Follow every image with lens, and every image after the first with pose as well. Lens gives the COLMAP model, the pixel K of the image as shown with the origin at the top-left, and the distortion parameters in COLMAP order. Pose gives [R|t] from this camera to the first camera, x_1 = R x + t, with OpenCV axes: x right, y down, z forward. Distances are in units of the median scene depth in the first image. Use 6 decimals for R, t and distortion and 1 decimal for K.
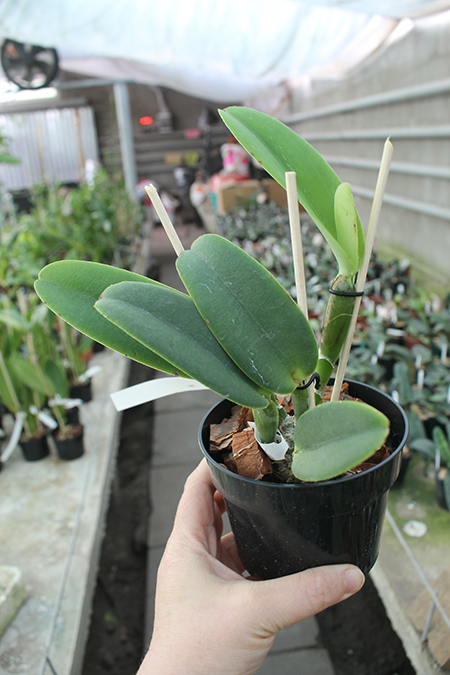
lens RADIAL K [[562.7, 0, 225.0], [0, 562.7, 337.5], [0, 0, 1]] dist [-0.161288, 0.153663]
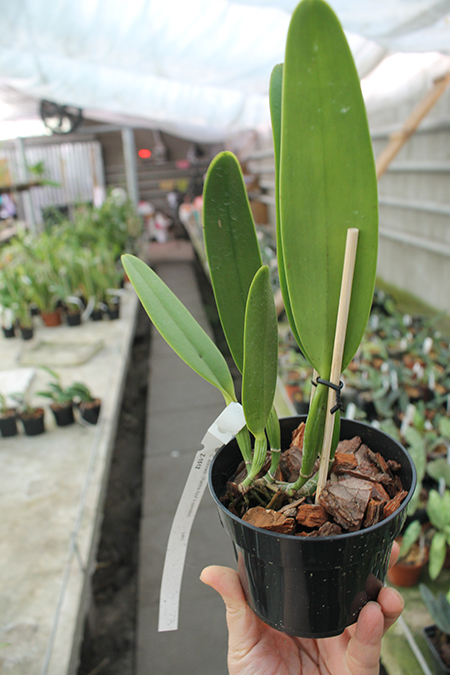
lens RADIAL K [[548.5, 0, 225.0], [0, 548.5, 337.5], [0, 0, 1]] dist [-0.166616, 0.130414]
pose [[0.999865, 0.006302, 0.015177, 0.026180], [-0.005686, 0.999171, -0.040317, 0.083150], [-0.015419, 0.040226, 0.999072, -0.248483]]
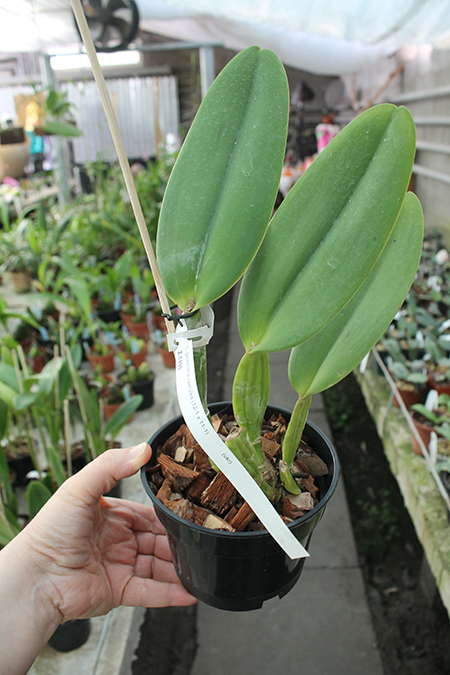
lens RADIAL K [[548.5, 0, 225.0], [0, 548.5, 337.5], [0, 0, 1]] dist [-0.166616, 0.130414]
pose [[0.989215, 0.087372, -0.117558, -0.020387], [-0.081513, 0.995221, 0.053767, -0.047224], [0.121694, -0.043605, 0.991609, 0.134227]]
